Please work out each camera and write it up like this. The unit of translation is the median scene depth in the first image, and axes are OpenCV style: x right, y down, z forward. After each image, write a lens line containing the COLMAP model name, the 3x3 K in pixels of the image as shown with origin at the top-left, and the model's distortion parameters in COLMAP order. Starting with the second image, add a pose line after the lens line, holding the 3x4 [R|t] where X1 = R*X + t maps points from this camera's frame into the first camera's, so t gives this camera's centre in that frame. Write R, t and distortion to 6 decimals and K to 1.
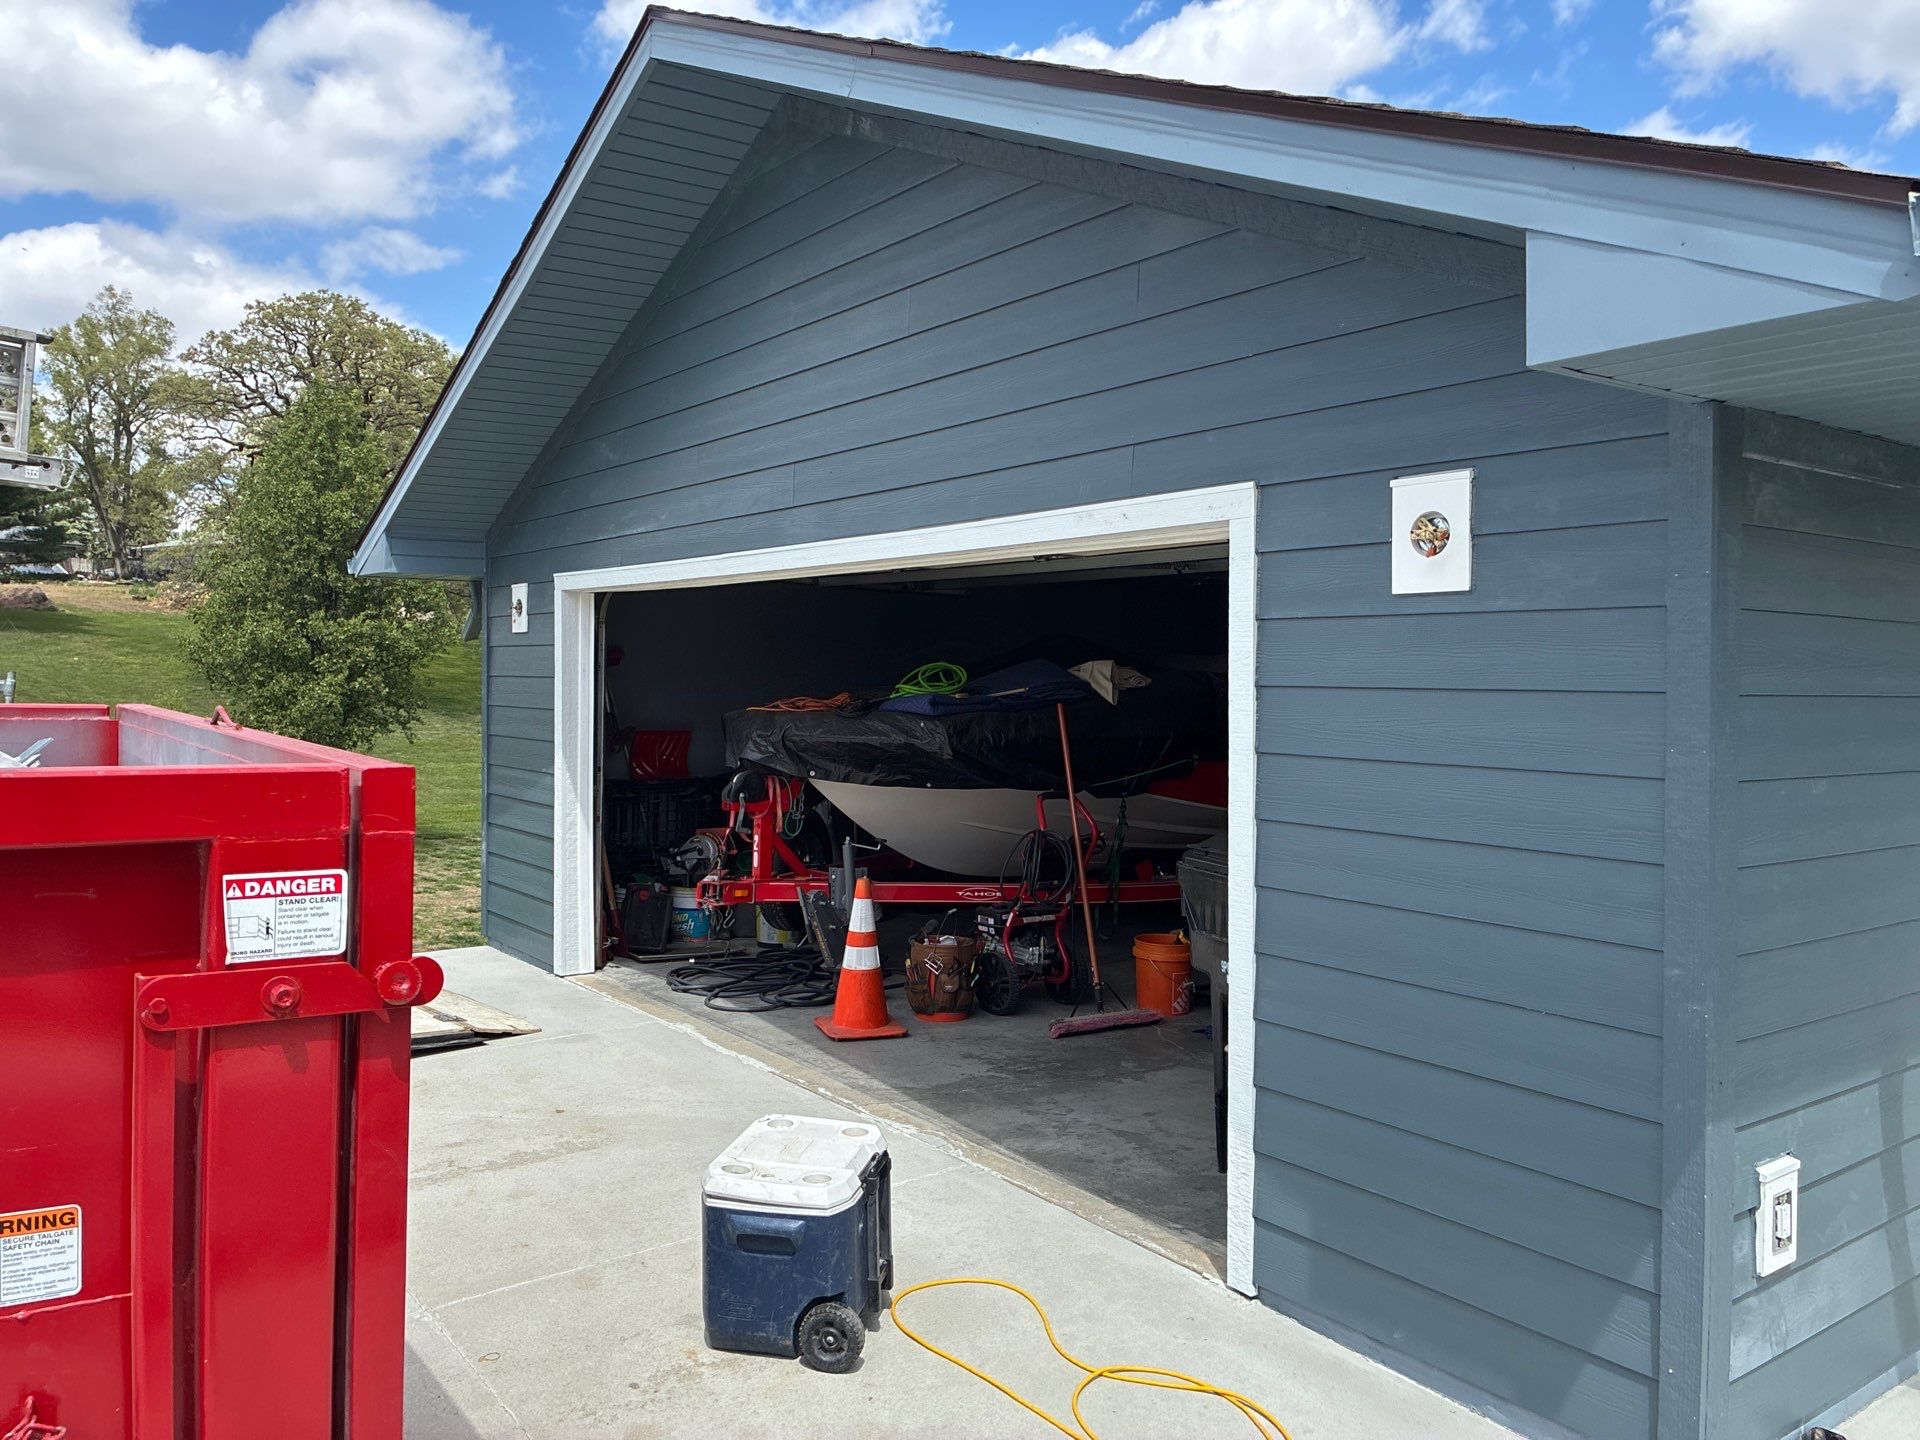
lens RADIAL K [[1475.1, 0, 960.6], [0, 1475.1, 721.4], [0, 0, 1]] dist [-0.006491, -0.007157]
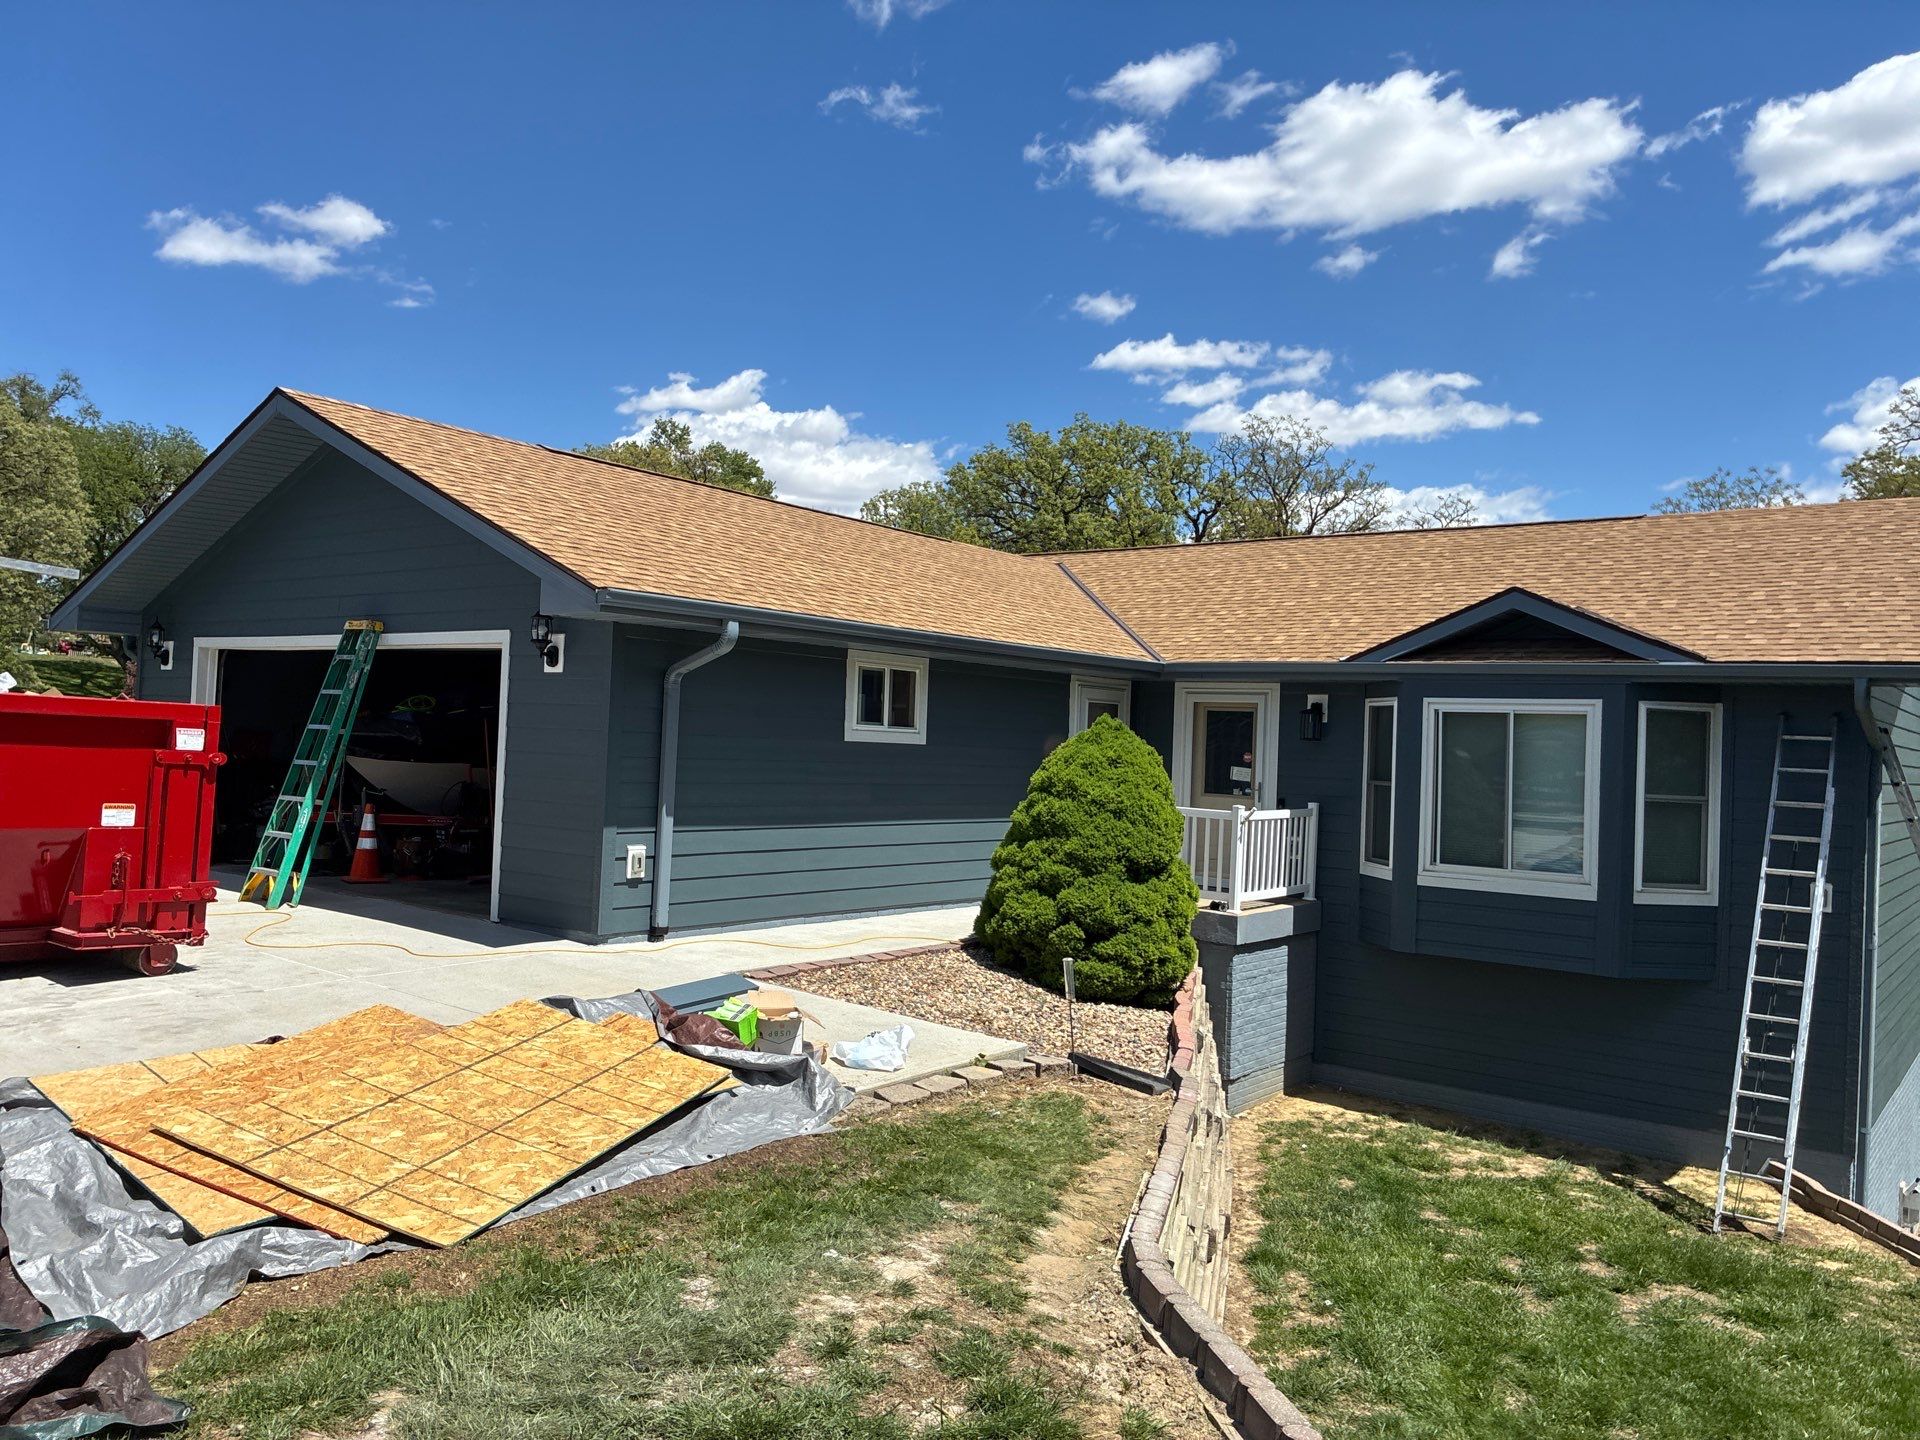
lens RADIAL K [[1475.1, 0, 962.7], [0, 1475.1, 701.5], [0, 0, 1]] dist [-0.006491, -0.007157]
pose [[0.960789, 0.037778, 0.274694, 0.141303], [-0.022460, 0.998023, -0.058699, 0.066065], [-0.276368, 0.050228, 0.959738, -1.053123]]
